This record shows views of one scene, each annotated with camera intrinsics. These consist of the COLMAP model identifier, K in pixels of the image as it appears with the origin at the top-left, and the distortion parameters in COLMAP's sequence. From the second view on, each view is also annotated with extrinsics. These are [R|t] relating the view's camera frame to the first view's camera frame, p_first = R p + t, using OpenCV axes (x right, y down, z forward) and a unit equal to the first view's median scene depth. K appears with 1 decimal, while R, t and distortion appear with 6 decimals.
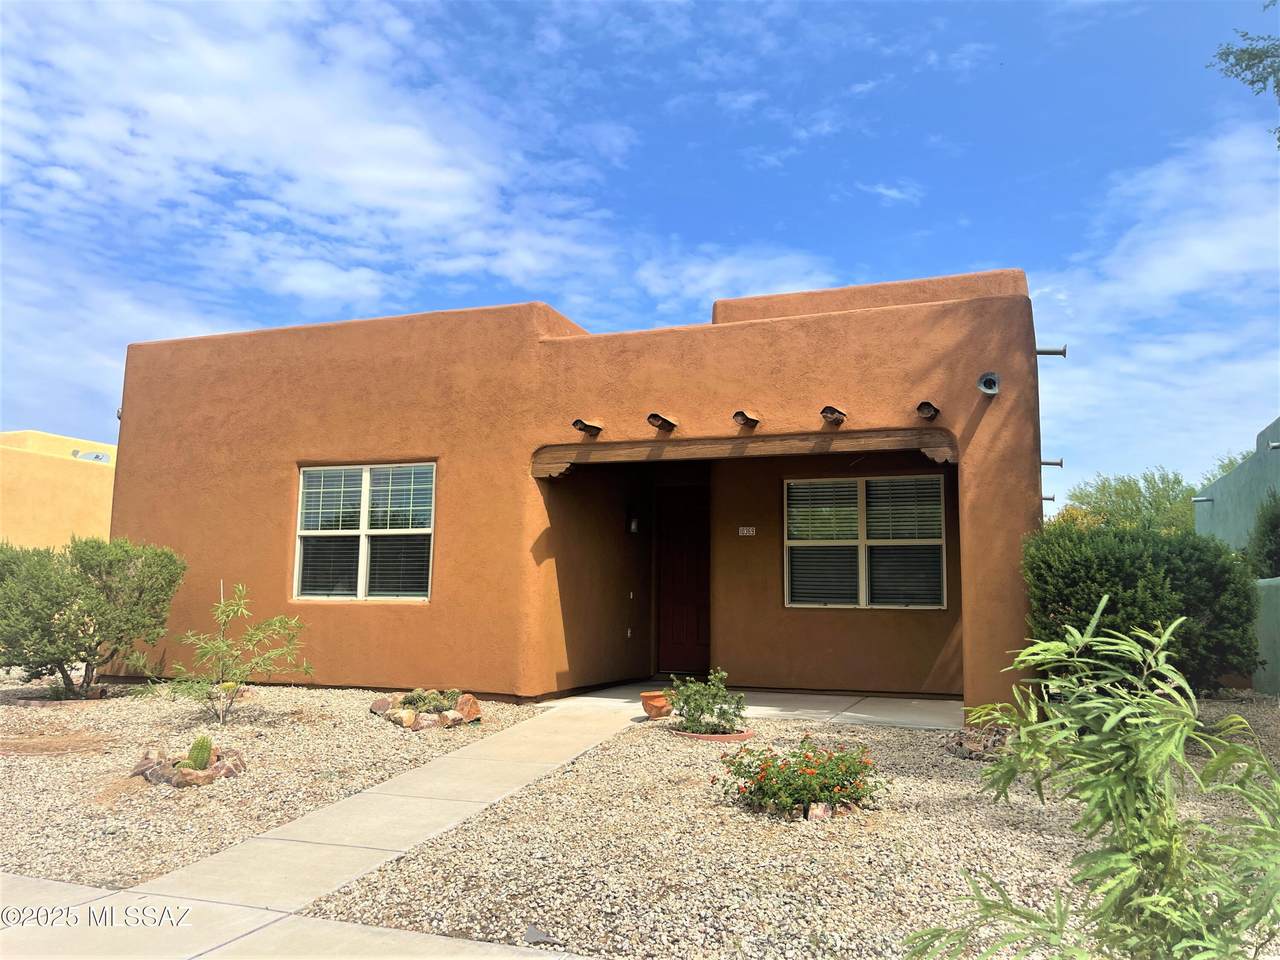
lens RADIAL K [[1073.1, 0, 642.1], [0, 1073.1, 402.3], [0, 0, 1]] dist [0.093766, -0.176890]
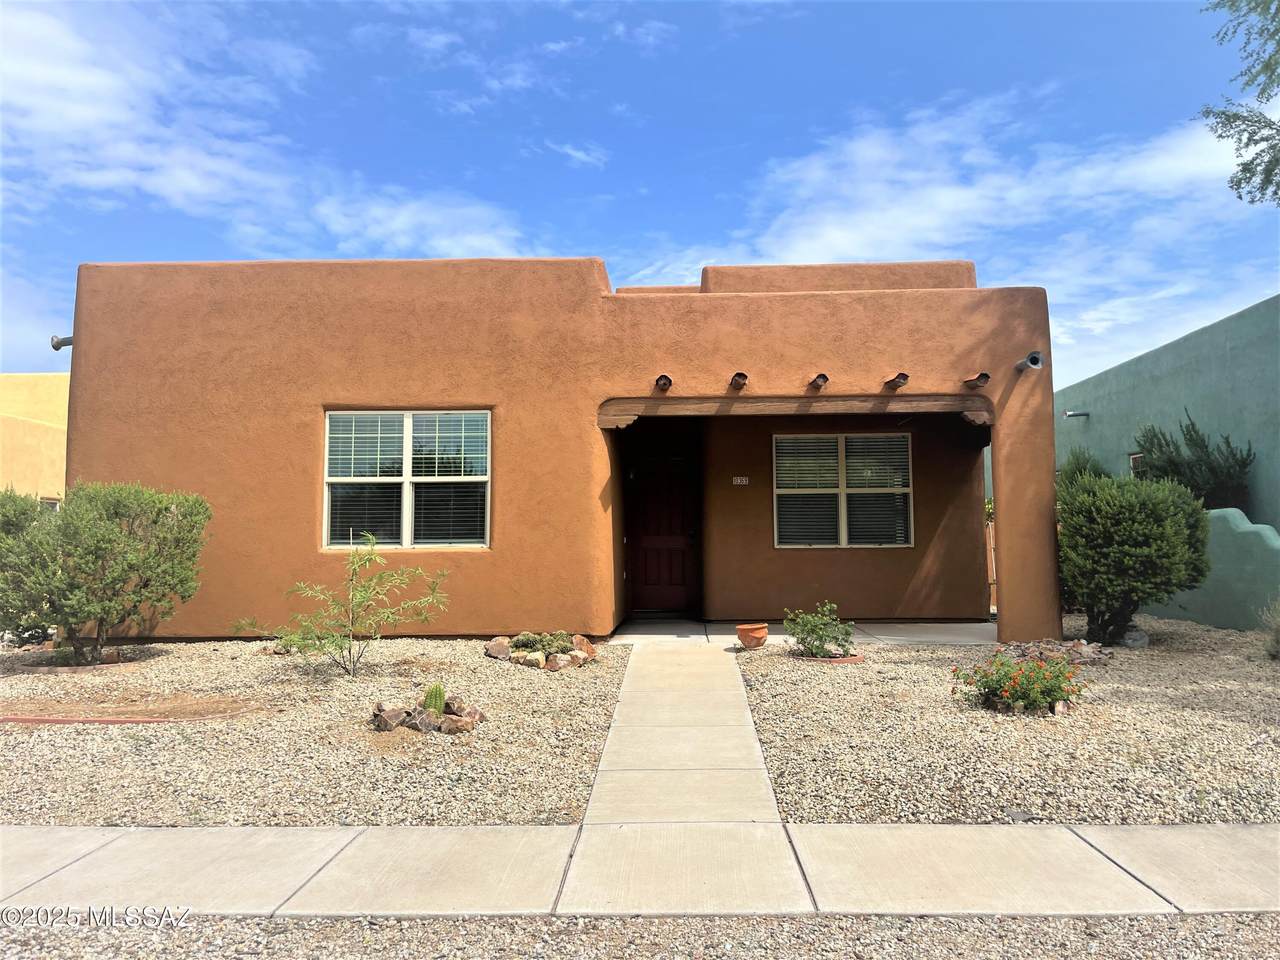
lens RADIAL K [[1073.1, 0, 642.1], [0, 1073.1, 402.3], [0, 0, 1]] dist [0.093766, -0.176890]
pose [[0.932405, 0.031060, 0.360078, -0.392698], [-0.047853, 0.998138, 0.037815, 0.003484], [-0.358234, -0.052489, 0.932155, 0.018326]]
